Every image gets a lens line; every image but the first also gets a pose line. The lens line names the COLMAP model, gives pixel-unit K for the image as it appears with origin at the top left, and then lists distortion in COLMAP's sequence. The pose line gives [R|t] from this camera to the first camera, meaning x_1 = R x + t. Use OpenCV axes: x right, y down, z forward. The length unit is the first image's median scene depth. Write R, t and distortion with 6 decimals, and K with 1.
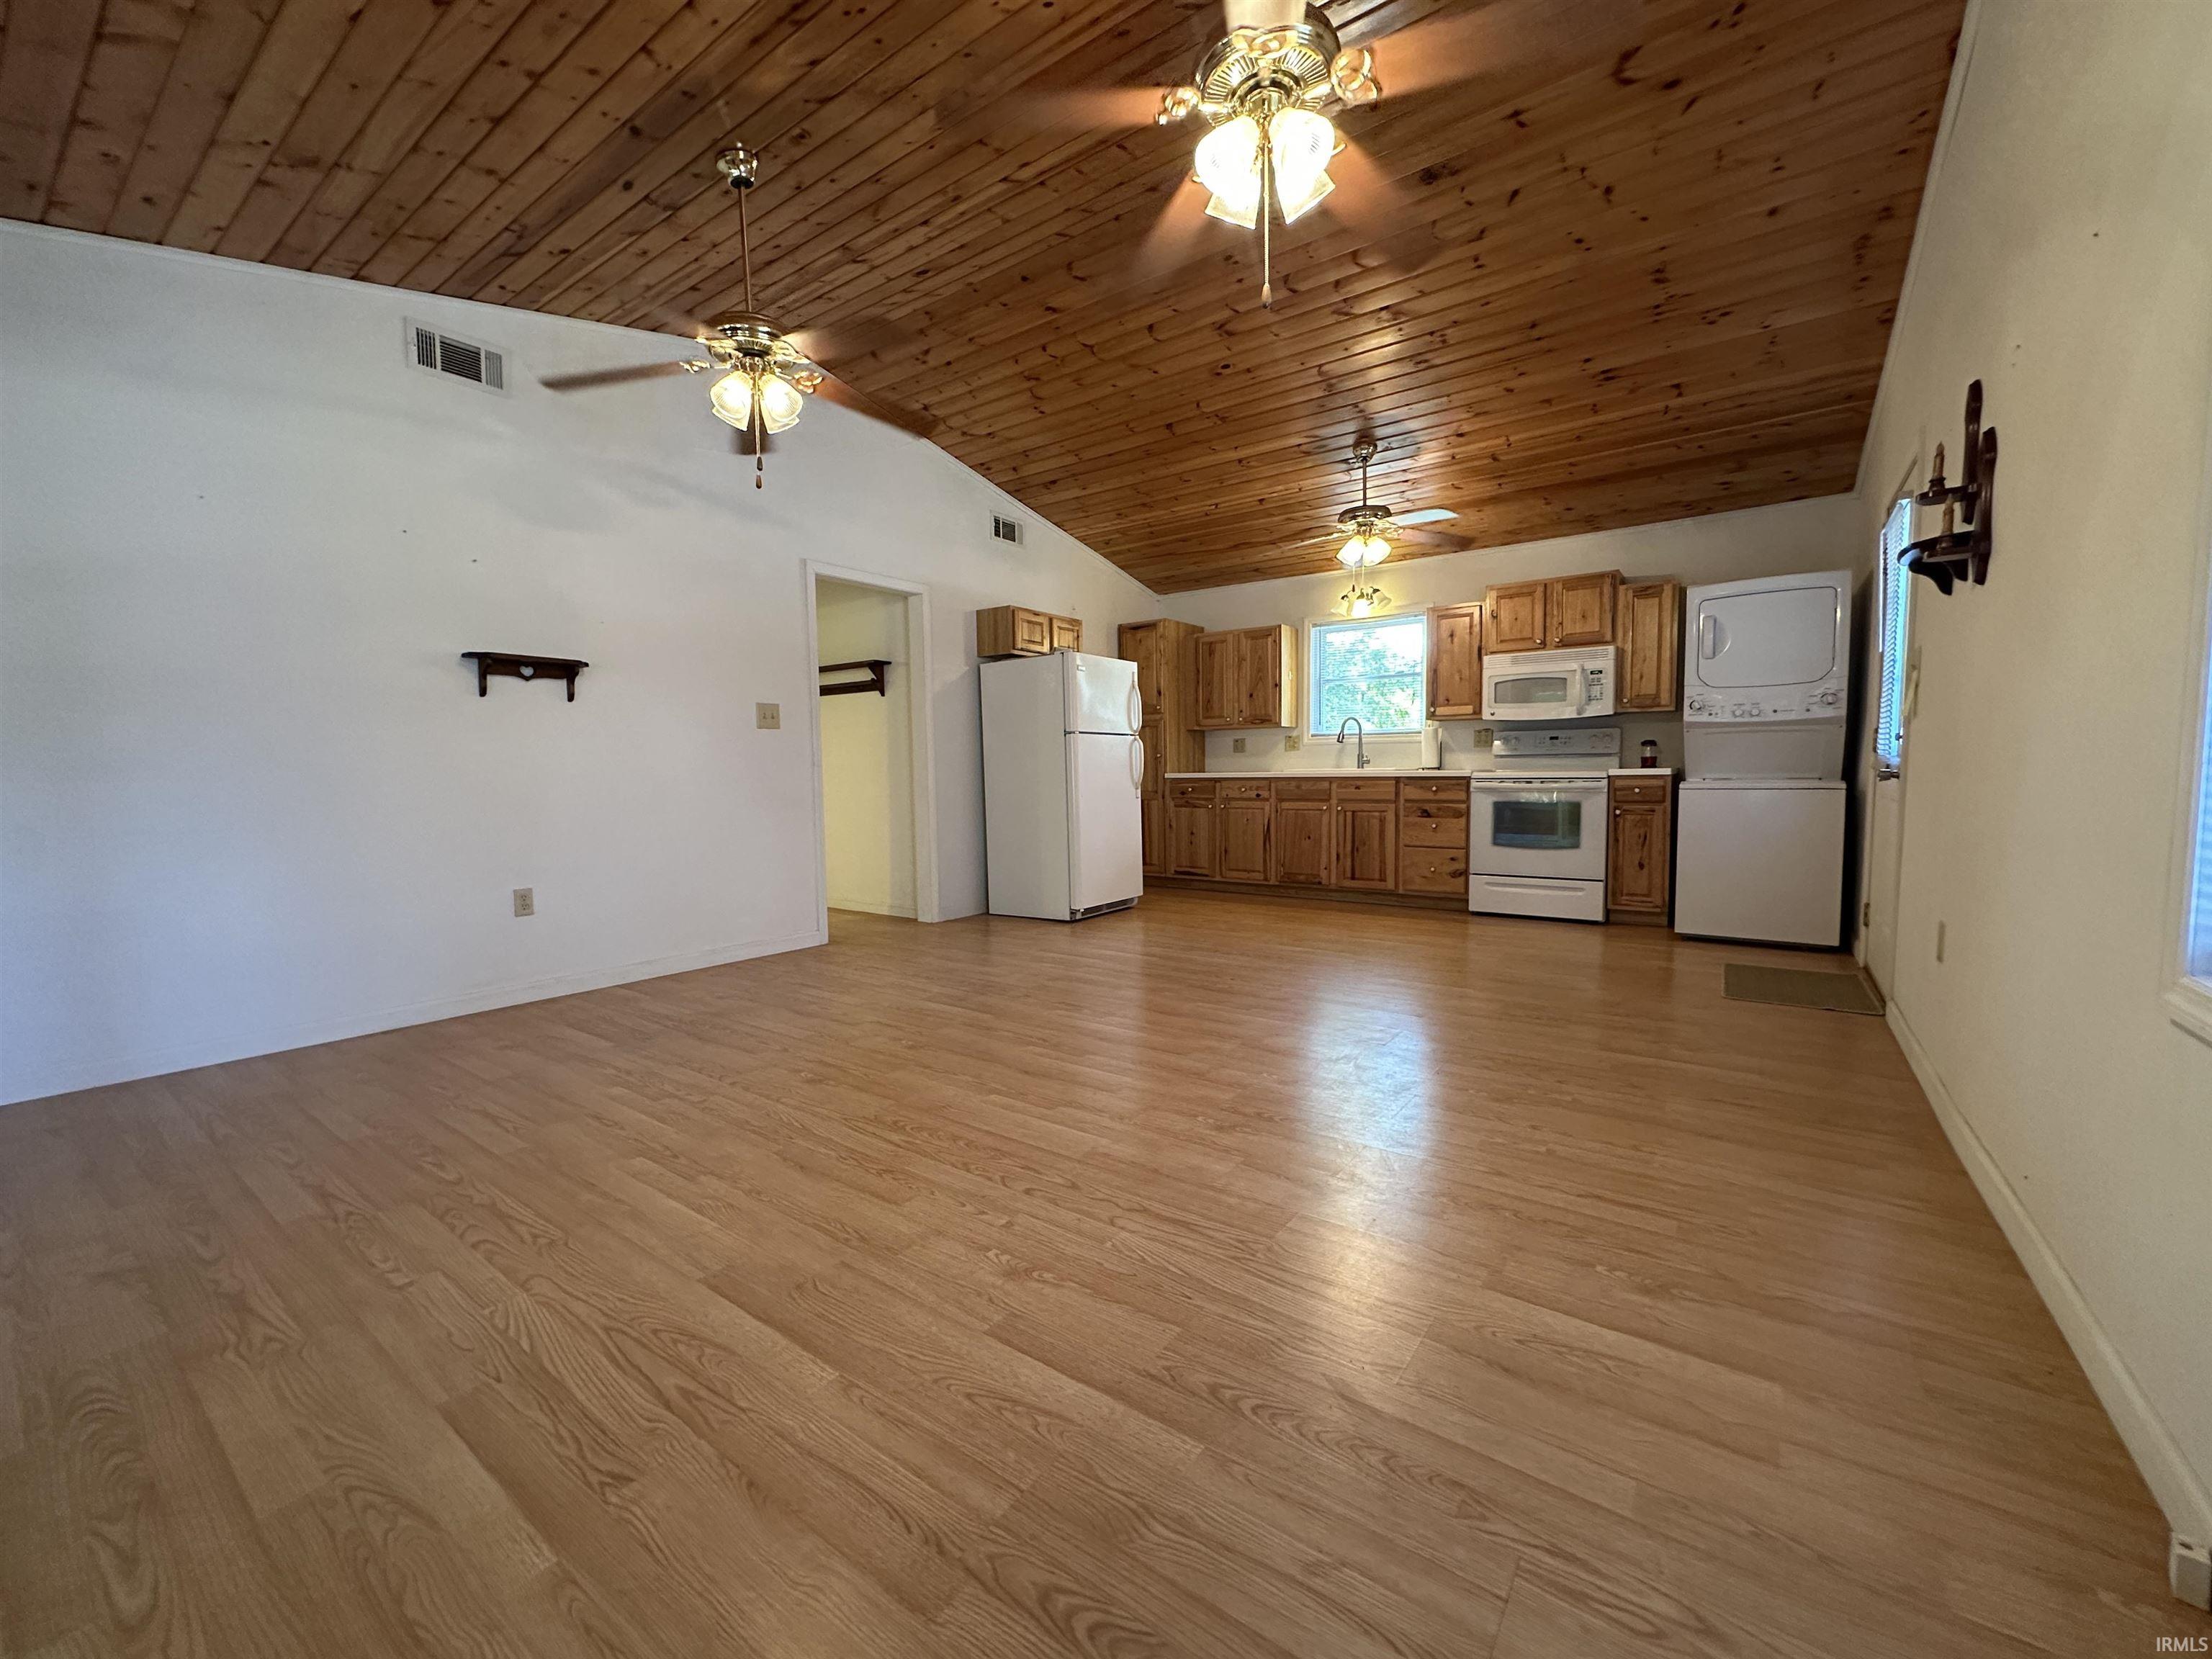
lens RADIAL K [[882.8, 0, 1106.0], [0, 882.8, 829.5], [0, 0, 1]] dist [-0.002179, -0.000218]
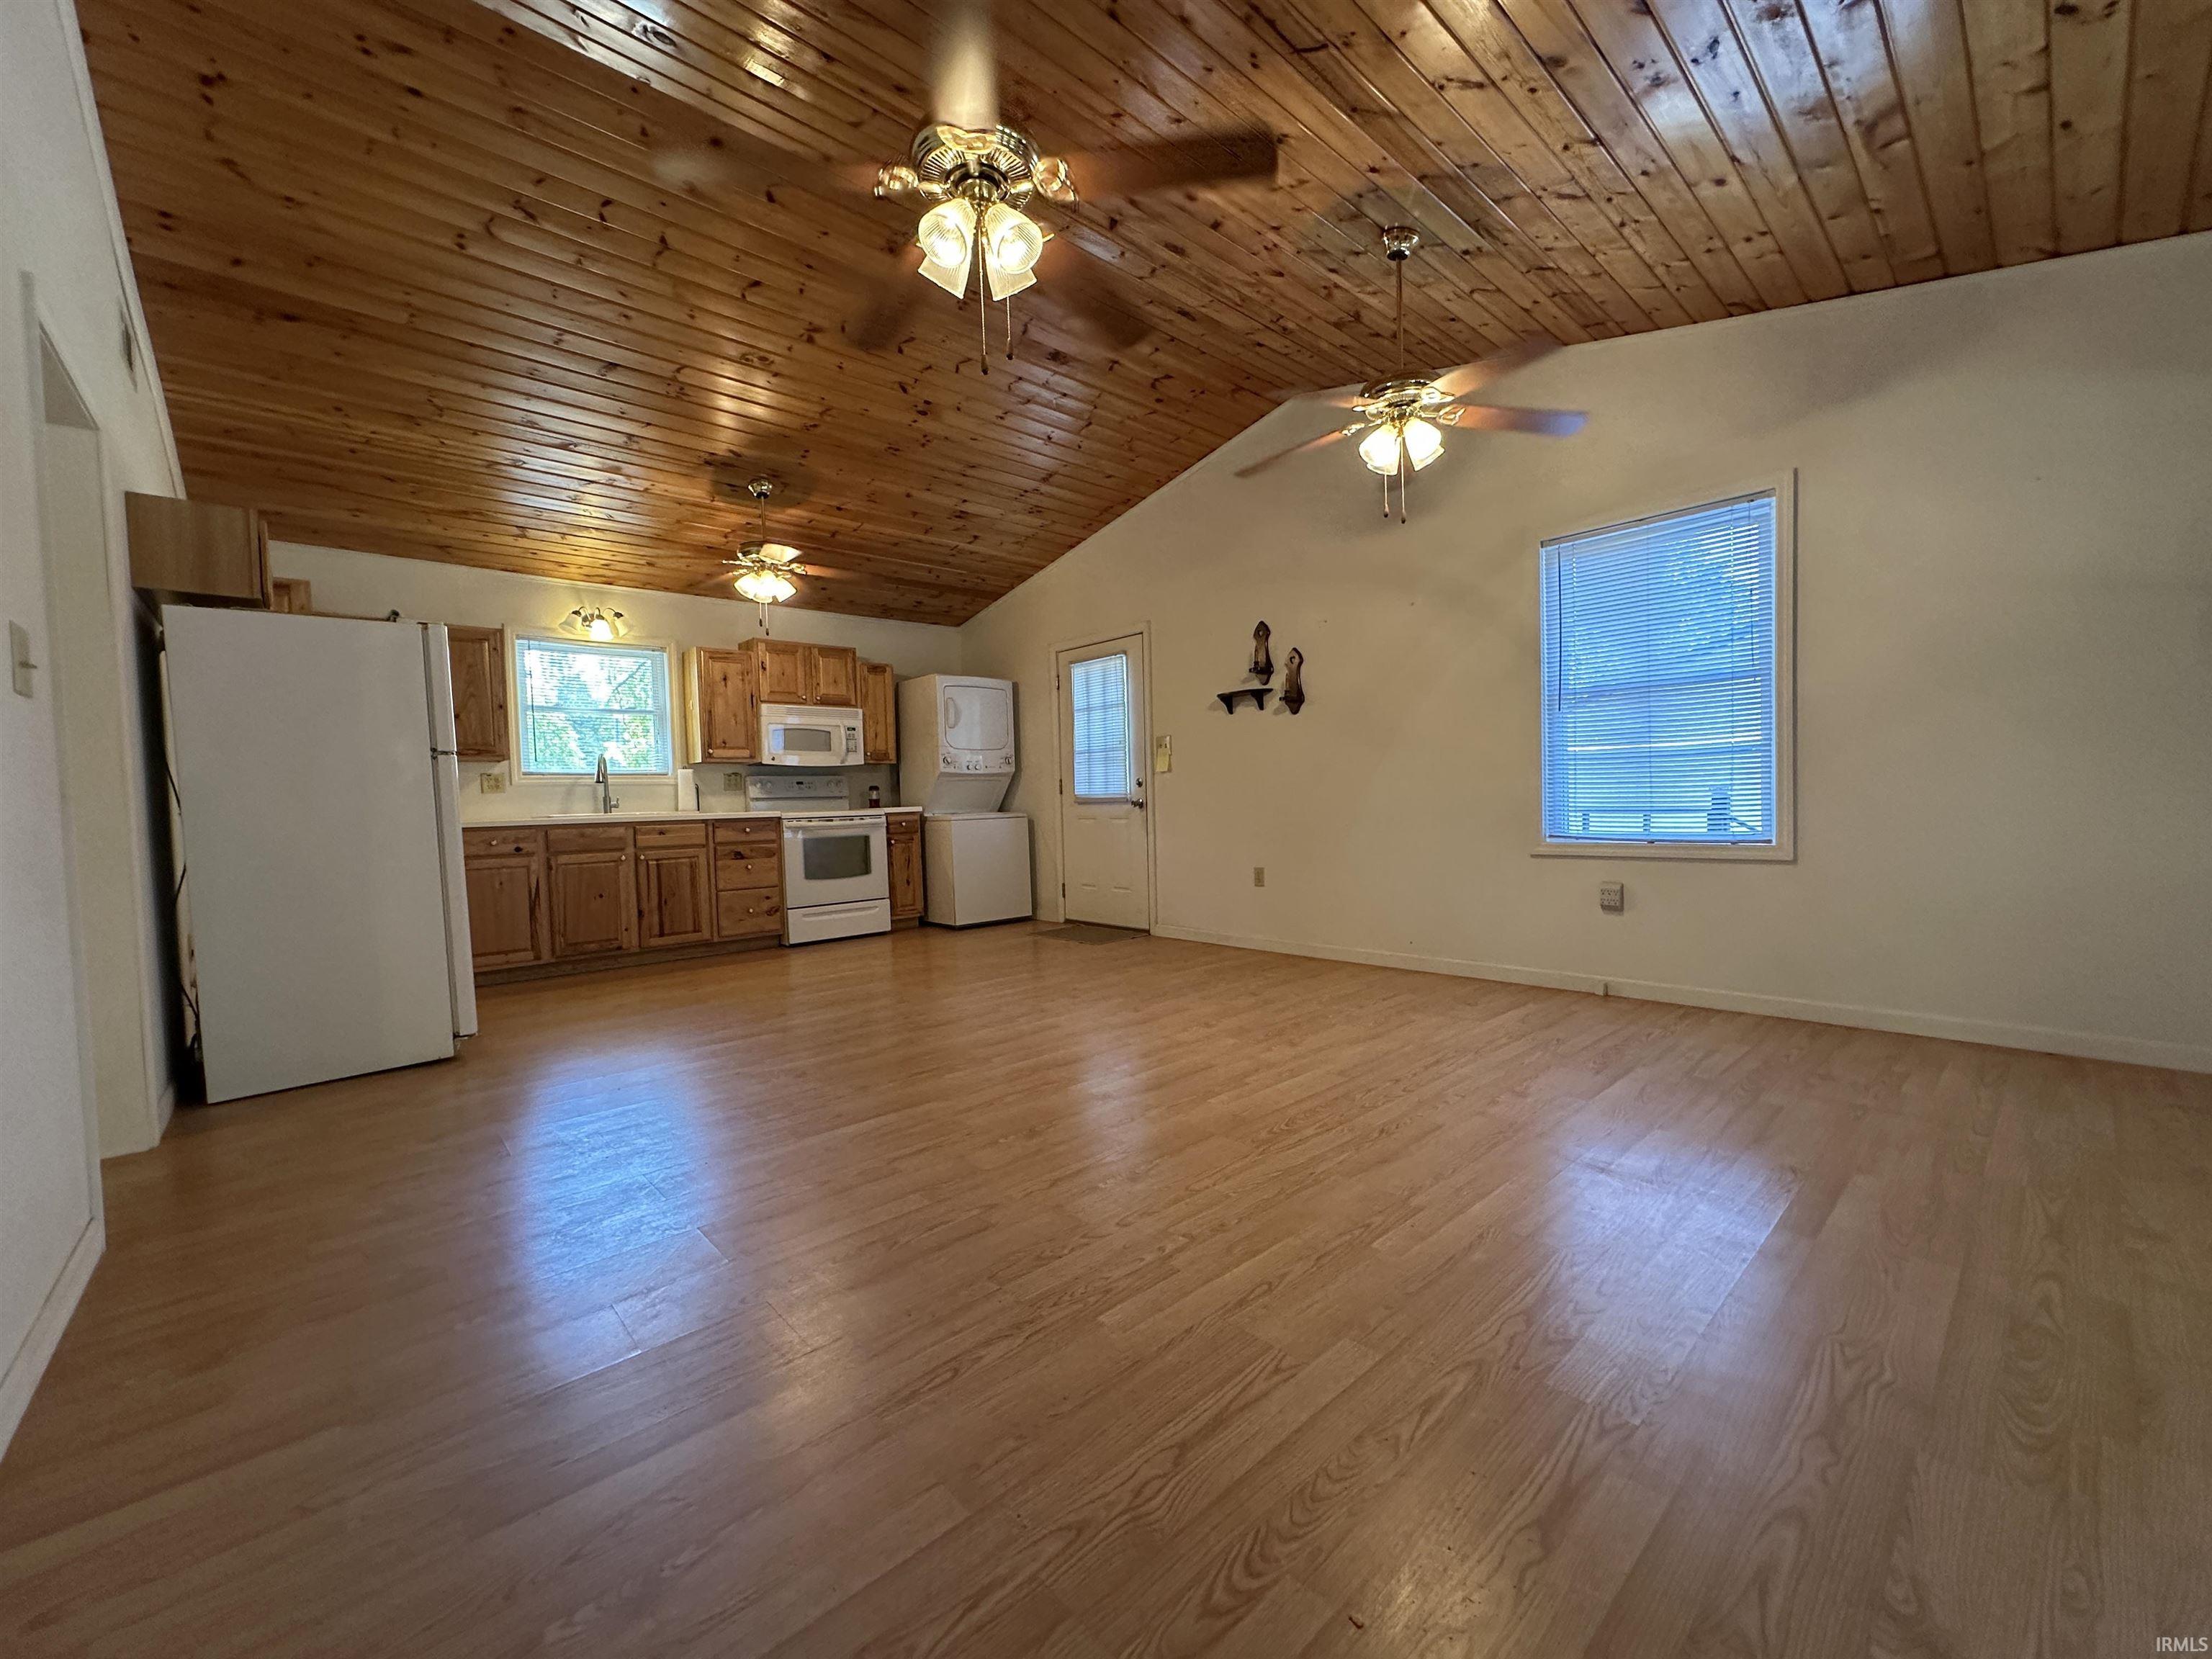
lens RADIAL K [[878.6, 0, 1105.0], [0, 878.6, 835.4], [0, 0, 1]] dist [-0.002691, 0.000234]
pose [[0.201193, -0.032427, 0.979015, -0.559824], [0.093493, 0.995525, 0.013761, -0.016889], [-0.975080, 0.088762, 0.203324, 0.428180]]
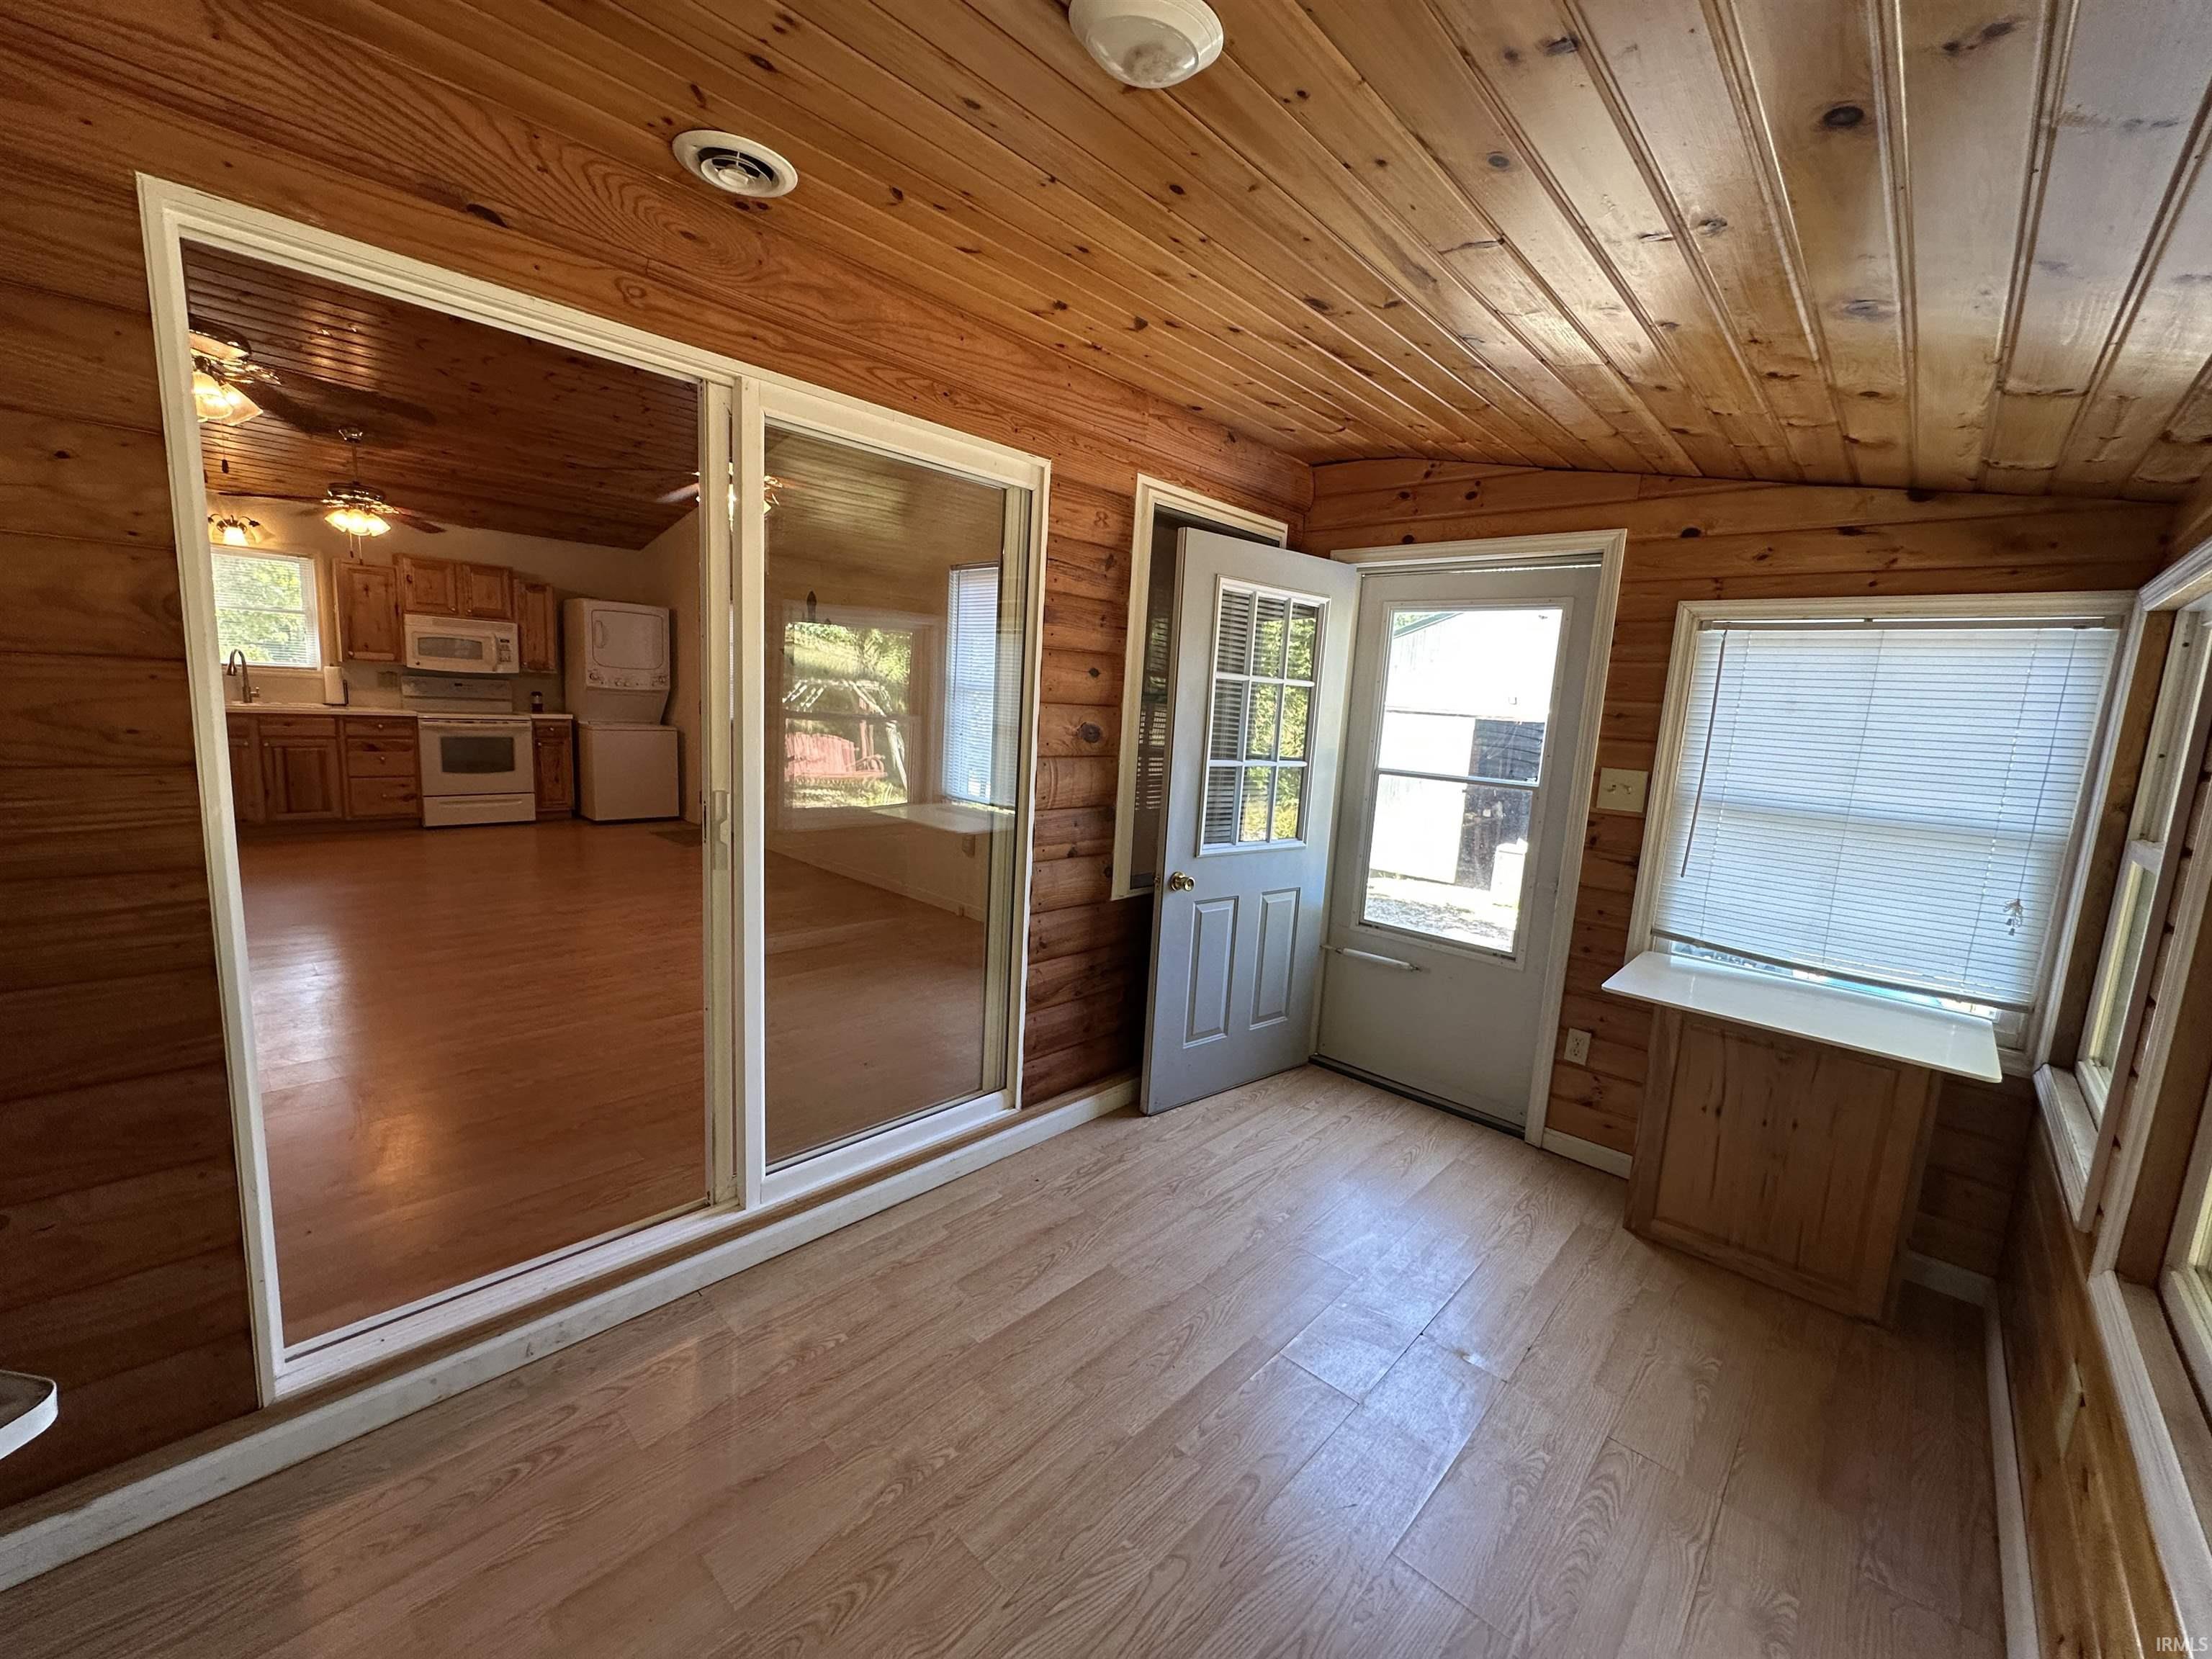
lens RADIAL K [[878.6, 0, 1105.0], [0, 878.6, 835.4], [0, 0, 1]] dist [-0.002691, 0.000234]
pose [[0.126240, -0.136150, 0.982612, -0.706713], [0.006469, 0.990629, 0.136430, -0.058997], [-0.991979, -0.010866, 0.125938, -0.100097]]
